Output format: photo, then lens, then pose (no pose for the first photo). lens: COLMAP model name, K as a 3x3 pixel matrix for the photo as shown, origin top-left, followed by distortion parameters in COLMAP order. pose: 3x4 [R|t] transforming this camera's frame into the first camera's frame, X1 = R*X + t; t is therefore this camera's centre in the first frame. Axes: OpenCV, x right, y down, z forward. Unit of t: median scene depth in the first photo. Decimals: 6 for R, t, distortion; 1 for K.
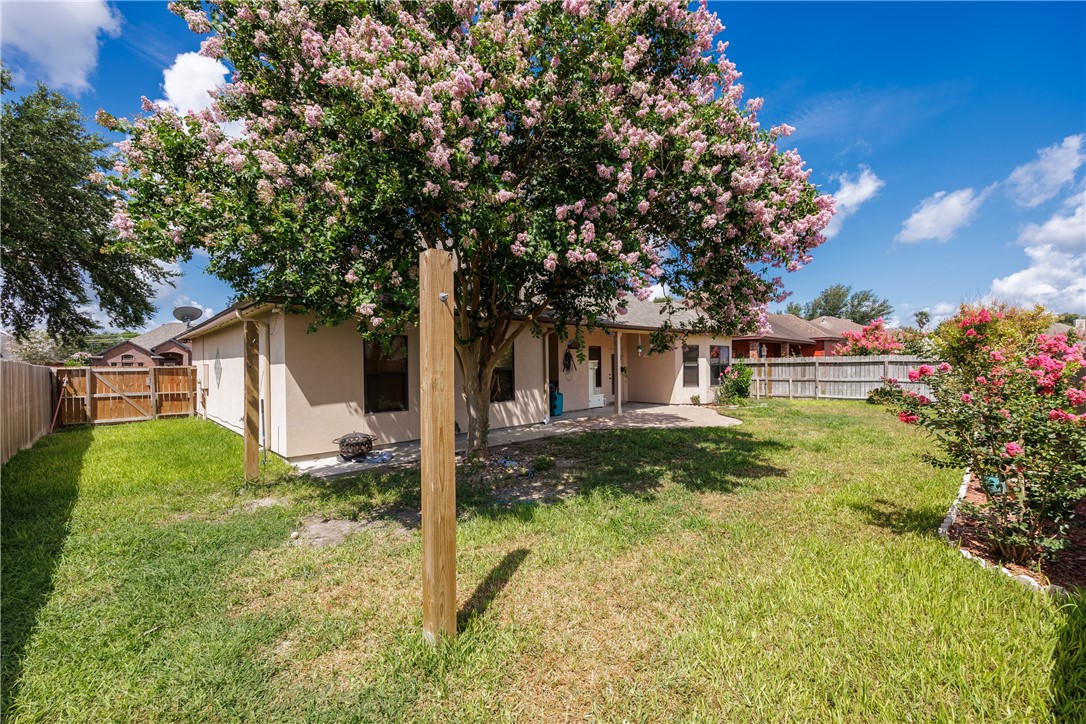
lens RADIAL K [[462.1, 0, 543.0], [0, 462.1, 362.0], [0, 0, 1]] dist [0.000884, 0.000019]
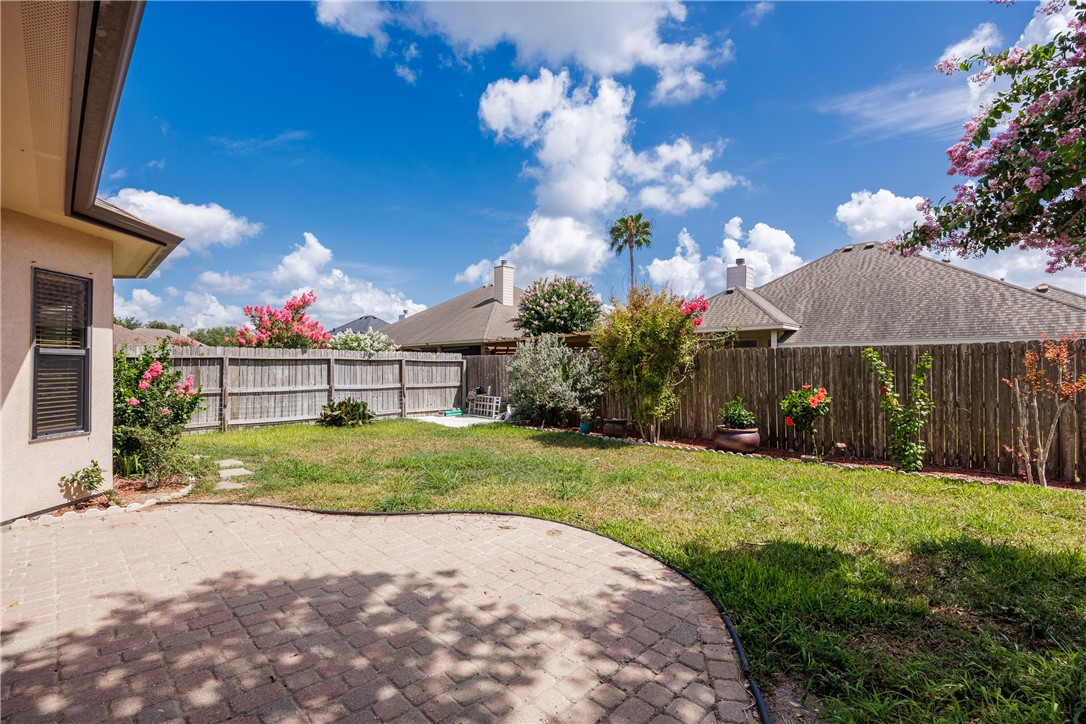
lens RADIAL K [[491.2, 0, 544.8], [0, 491.2, 366.0], [0, 0, 1]] dist [-0.002347, -0.000166]
pose [[-0.034362, 0.011585, 0.999342, 0.037501], [-0.008261, 0.999895, -0.011875, 0.013834], [-0.999375, -0.008663, -0.034263, 0.698071]]
